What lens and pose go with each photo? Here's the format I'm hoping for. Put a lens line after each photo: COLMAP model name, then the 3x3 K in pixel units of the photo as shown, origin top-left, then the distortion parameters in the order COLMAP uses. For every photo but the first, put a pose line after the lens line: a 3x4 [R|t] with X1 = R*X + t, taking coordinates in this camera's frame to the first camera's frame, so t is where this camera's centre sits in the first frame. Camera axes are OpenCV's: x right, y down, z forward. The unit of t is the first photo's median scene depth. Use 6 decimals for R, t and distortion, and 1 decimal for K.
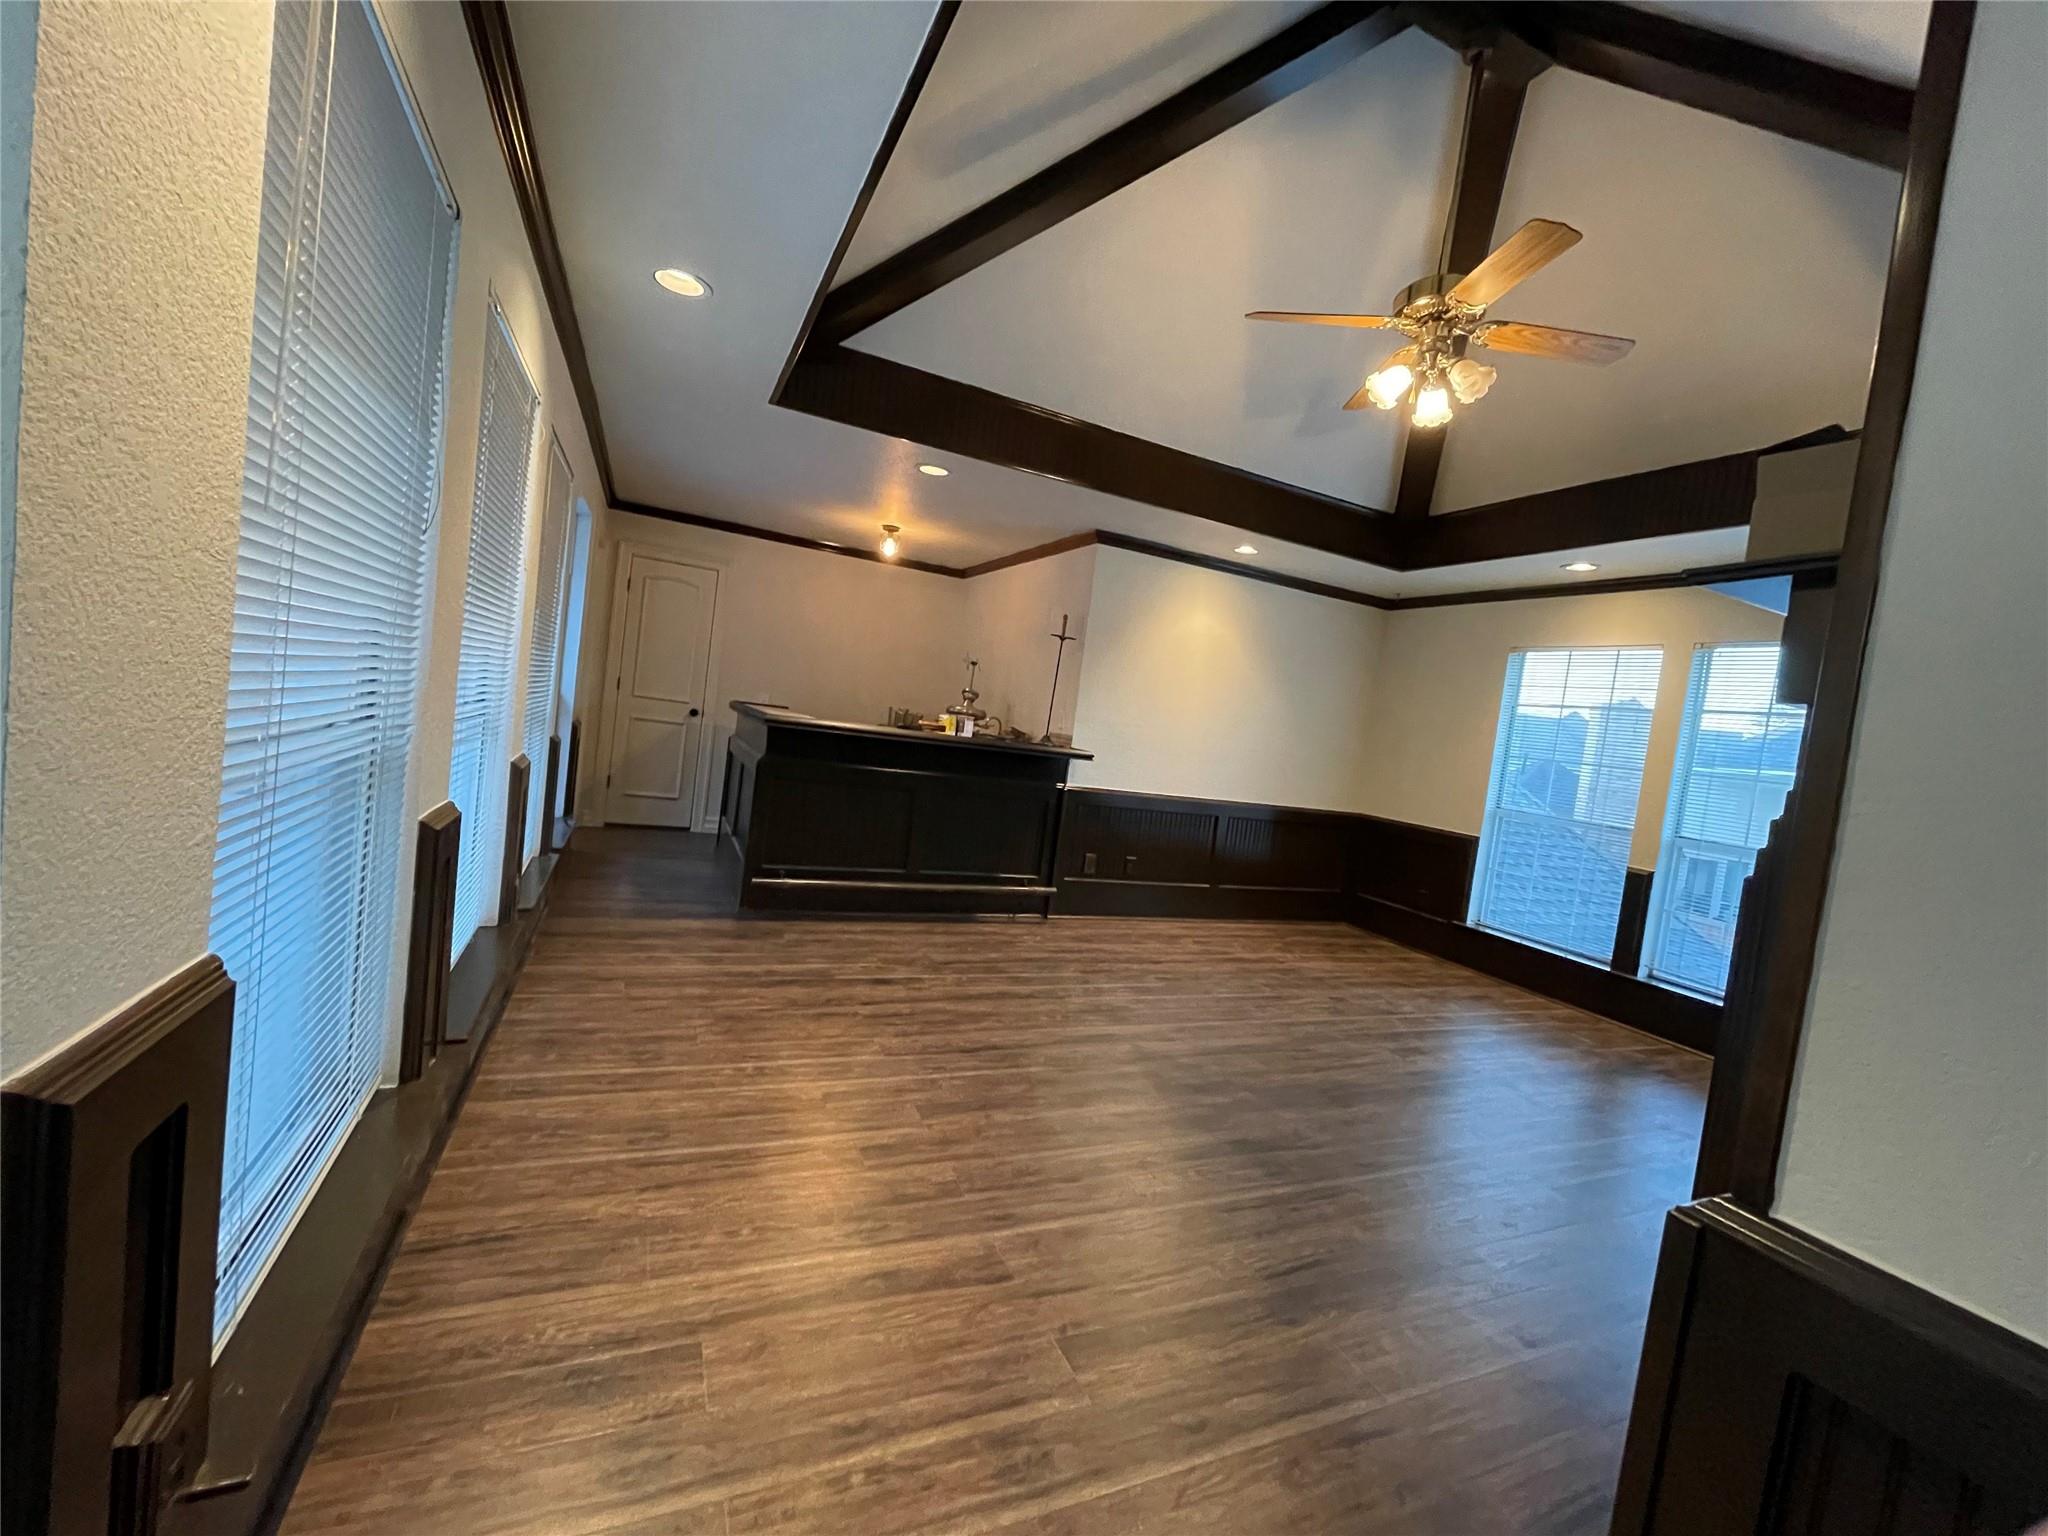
lens RADIAL K [[831.7, 0, 1018.6], [0, 831.7, 766.2], [0, 0, 1]] dist [-0.004592, 0.001963]
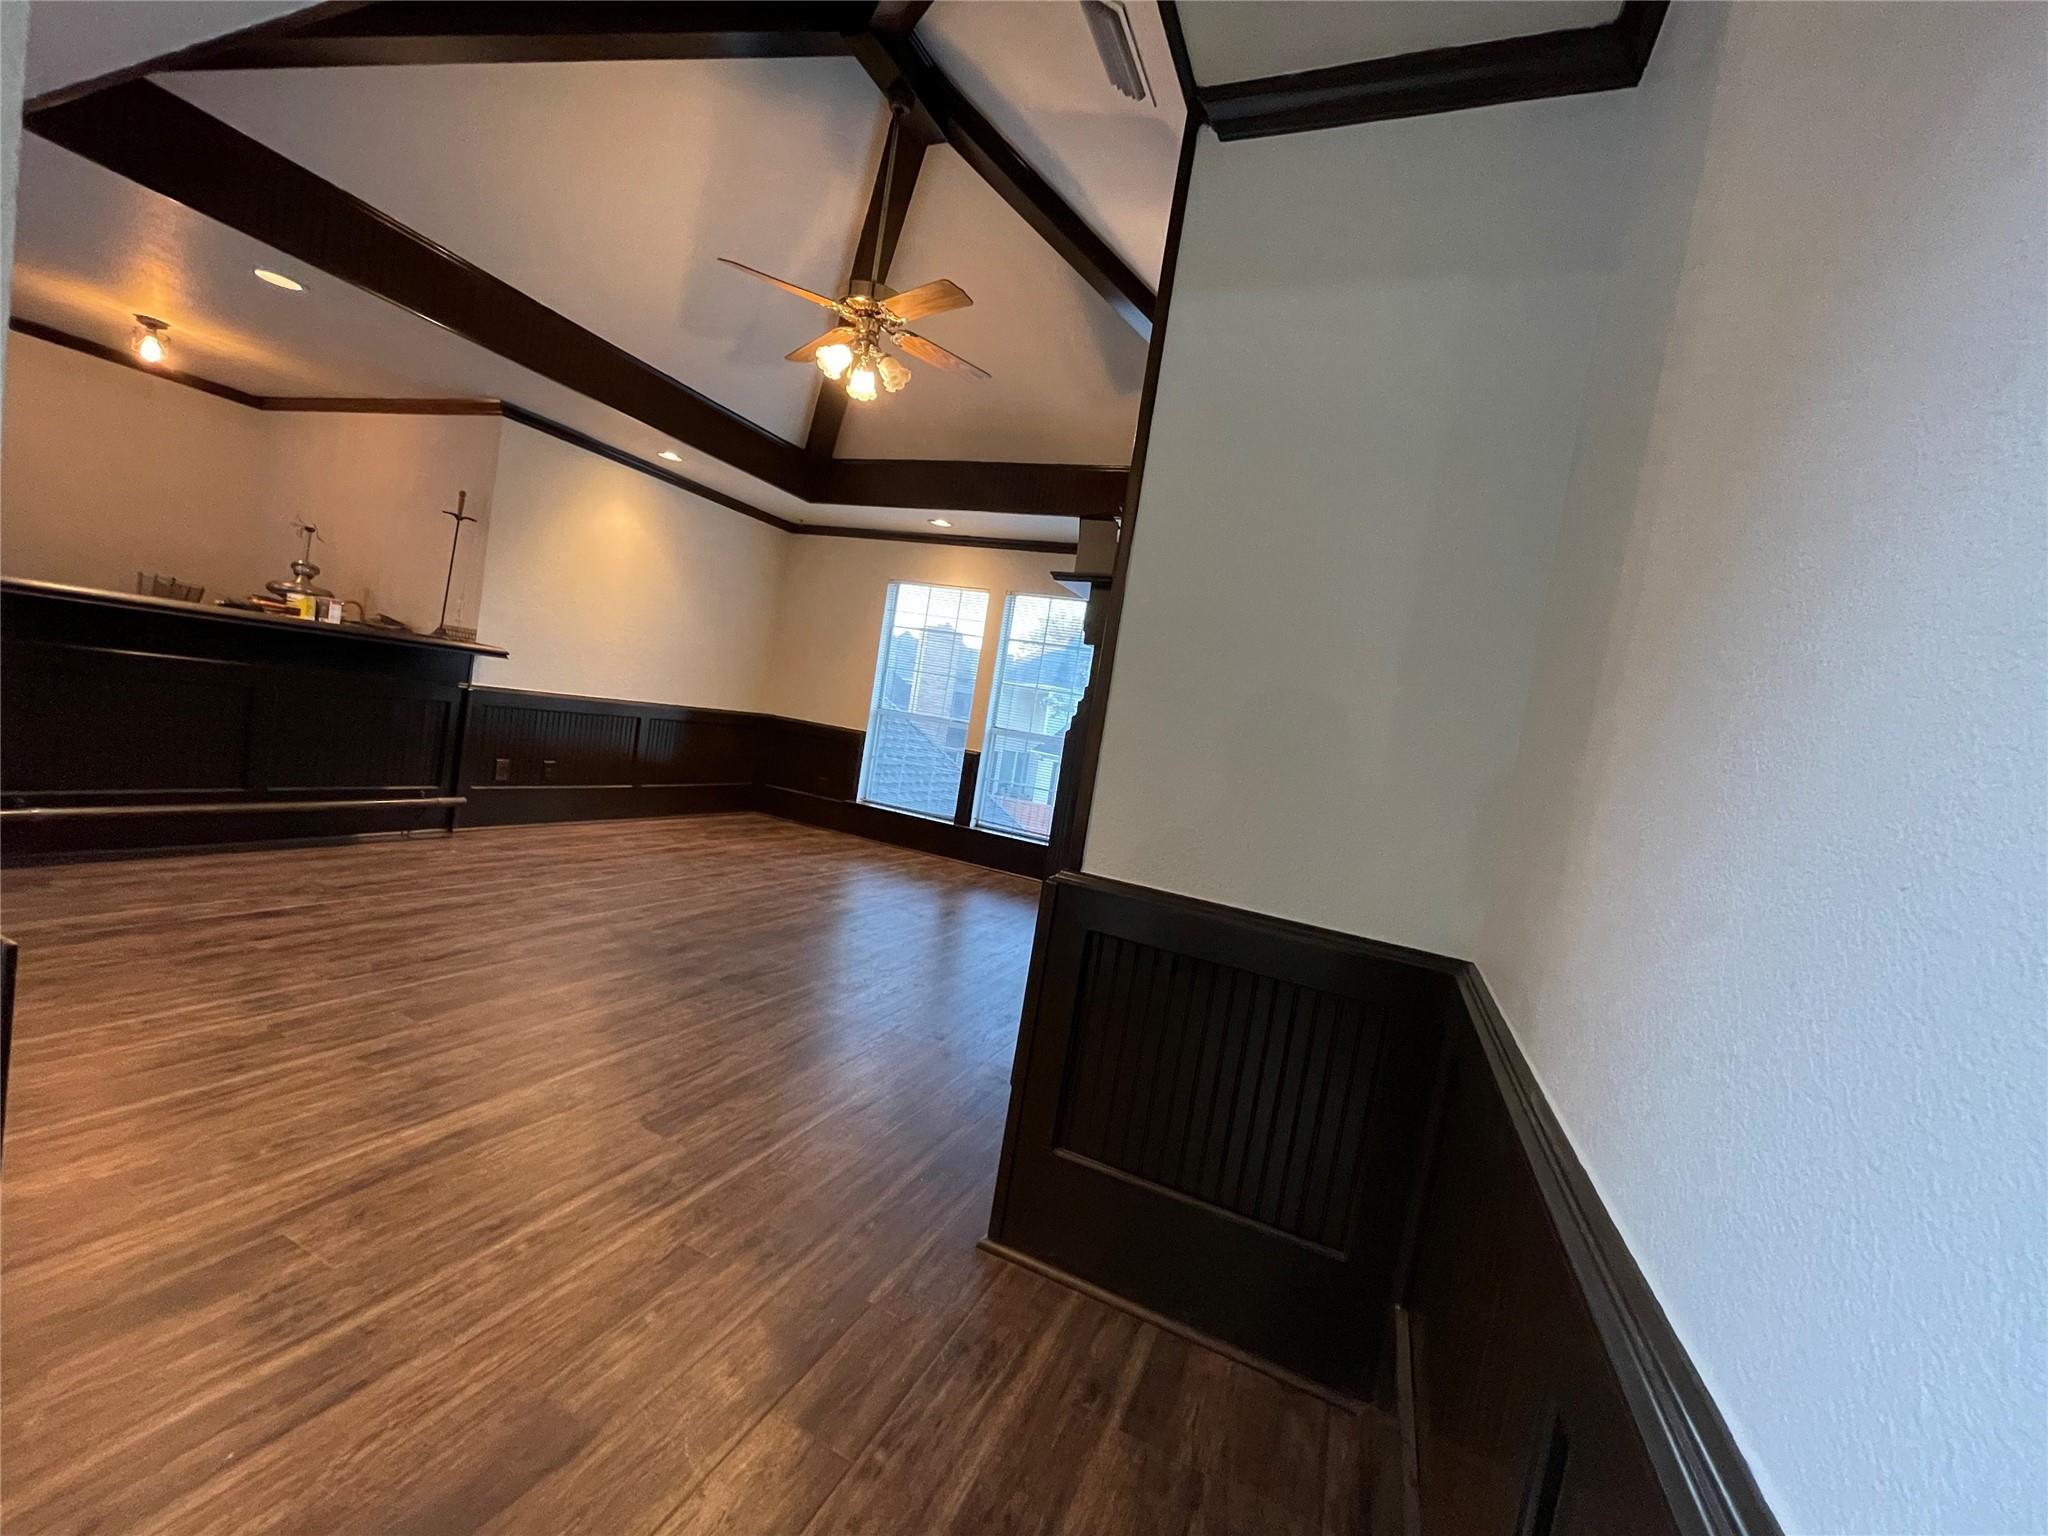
lens RADIAL K [[831.7, 0, 1021.7], [0, 831.7, 769.0], [0, 0, 1]] dist [-0.004592, 0.001963]
pose [[0.744016, -0.051412, 0.666181, -0.129830], [-0.025984, 0.994055, 0.105736, 0.004118], [-0.667657, -0.095979, 0.738256, -0.098696]]
